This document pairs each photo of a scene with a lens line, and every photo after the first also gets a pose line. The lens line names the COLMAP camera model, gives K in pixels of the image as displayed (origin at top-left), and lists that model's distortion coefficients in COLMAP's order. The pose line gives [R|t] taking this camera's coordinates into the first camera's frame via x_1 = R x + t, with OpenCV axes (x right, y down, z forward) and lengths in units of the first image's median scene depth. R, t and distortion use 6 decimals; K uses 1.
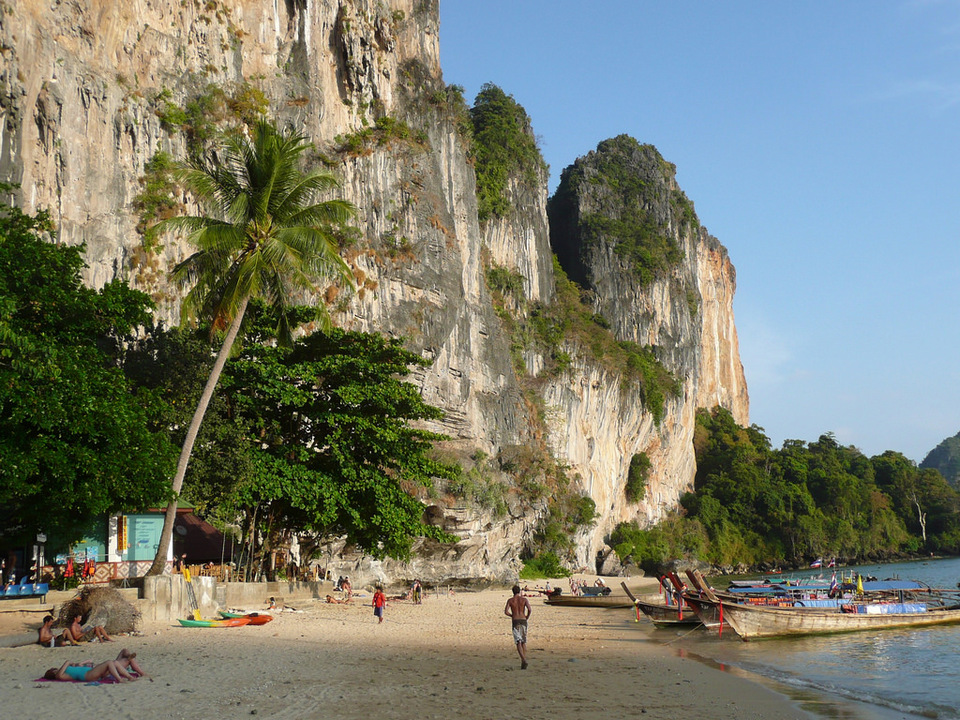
lens RADIAL K [[1105.0, 0, 480.0], [0, 1105.0, 360.0], [0, 0, 1]] dist [-0.005680, -0.012107]
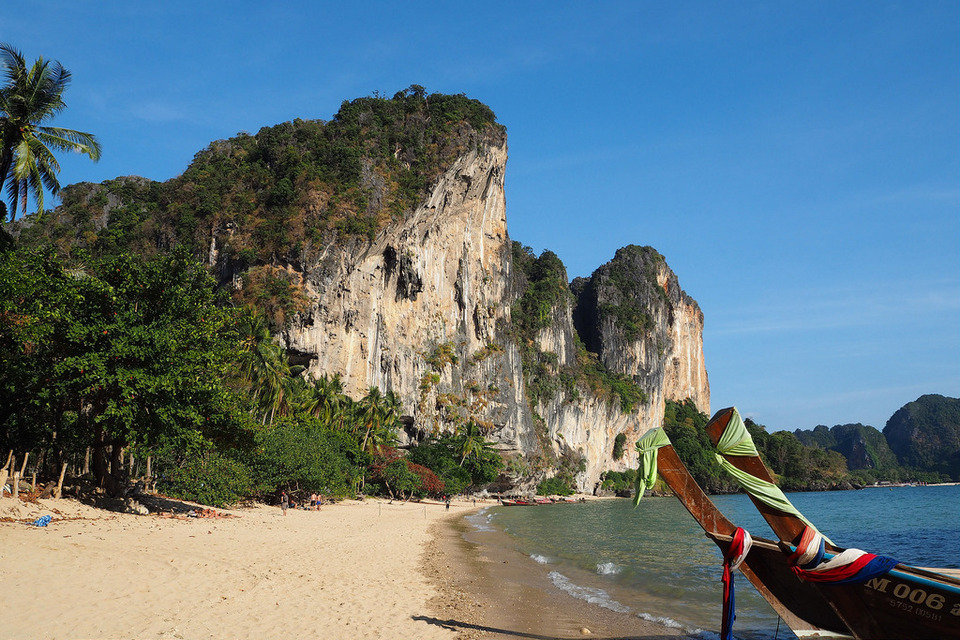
lens RADIAL K [[757.3, 0, 483.9], [0, 757.3, 342.0], [0, 0, 1]] dist [-0.019614, -0.009228]
pose [[0.994591, 0.015941, -0.102641, 0.050214], [-0.016010, 0.999872, 0.000148, -0.101749], [0.102630, 0.001496, 0.994718, -0.491882]]
